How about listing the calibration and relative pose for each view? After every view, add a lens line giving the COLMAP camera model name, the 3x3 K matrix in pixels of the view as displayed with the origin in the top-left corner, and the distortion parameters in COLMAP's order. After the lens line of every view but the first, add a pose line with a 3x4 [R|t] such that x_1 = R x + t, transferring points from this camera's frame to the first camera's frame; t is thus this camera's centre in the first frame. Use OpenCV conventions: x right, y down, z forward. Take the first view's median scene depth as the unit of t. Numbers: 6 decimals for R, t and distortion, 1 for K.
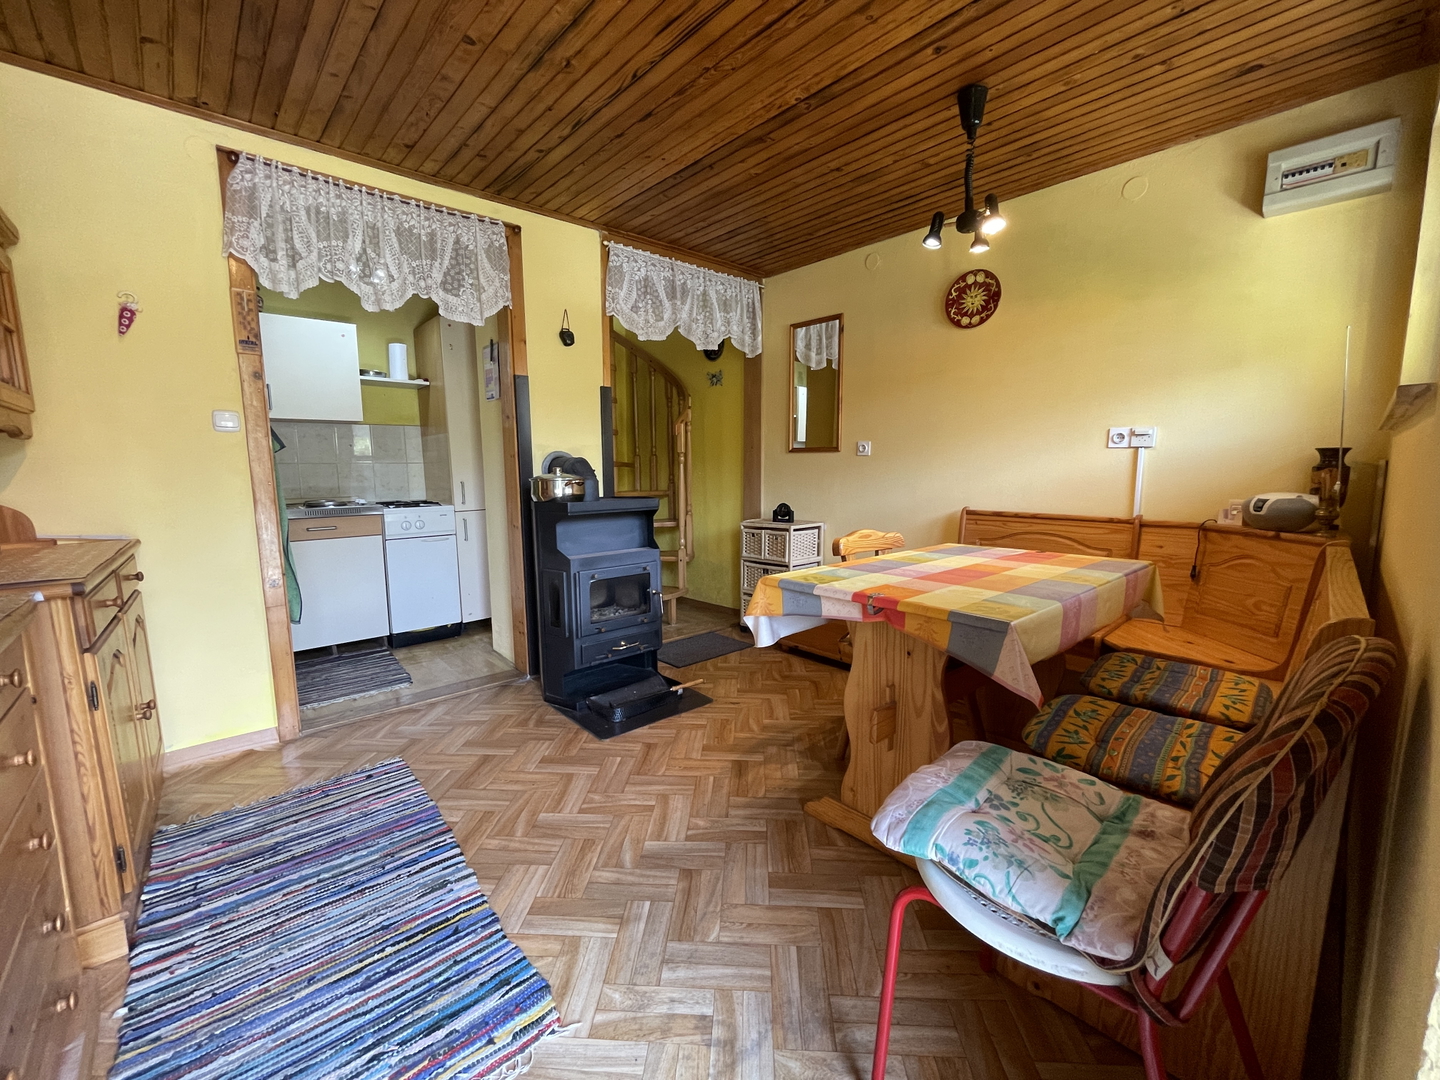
lens RADIAL K [[584.6, 0, 718.8], [0, 584.6, 539.9], [0, 0, 1]] dist [-0.006430, 0.001047]
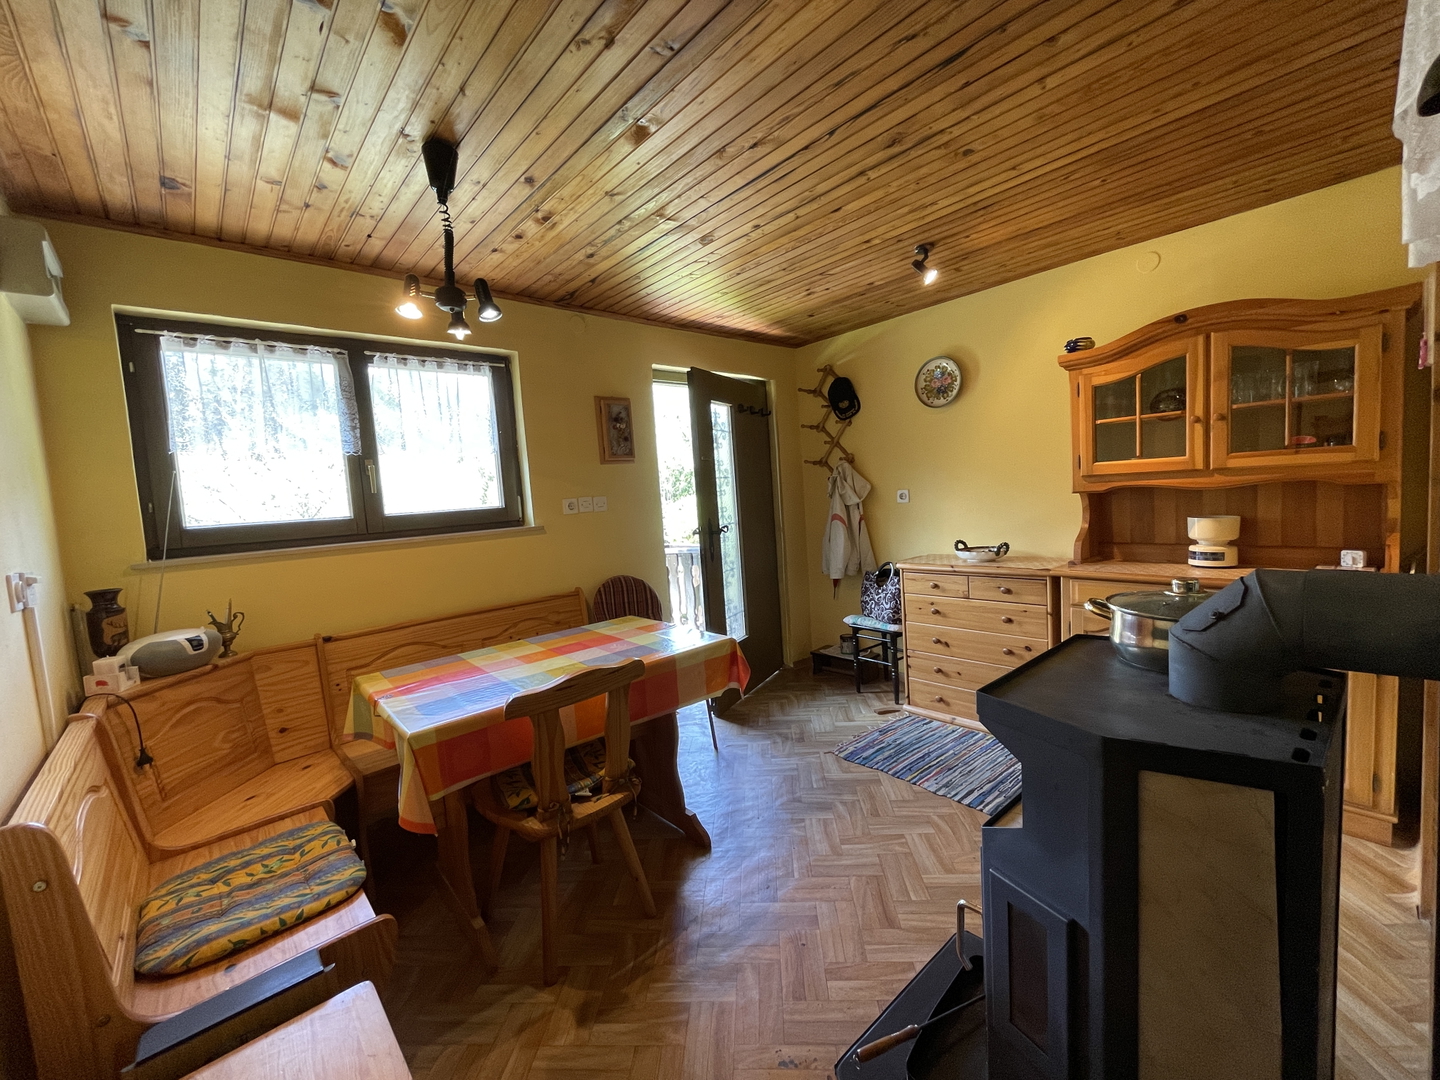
lens RADIAL K [[584.6, 0, 718.8], [0, 584.6, 541.2], [0, 0, 1]] dist [-0.006430, 0.001047]
pose [[-0.996987, 0.077436, 0.004612, 0.068278], [0.076553, 0.972537, 0.219798, -0.352128], [0.012535, 0.219488, -0.975535, 1.844191]]
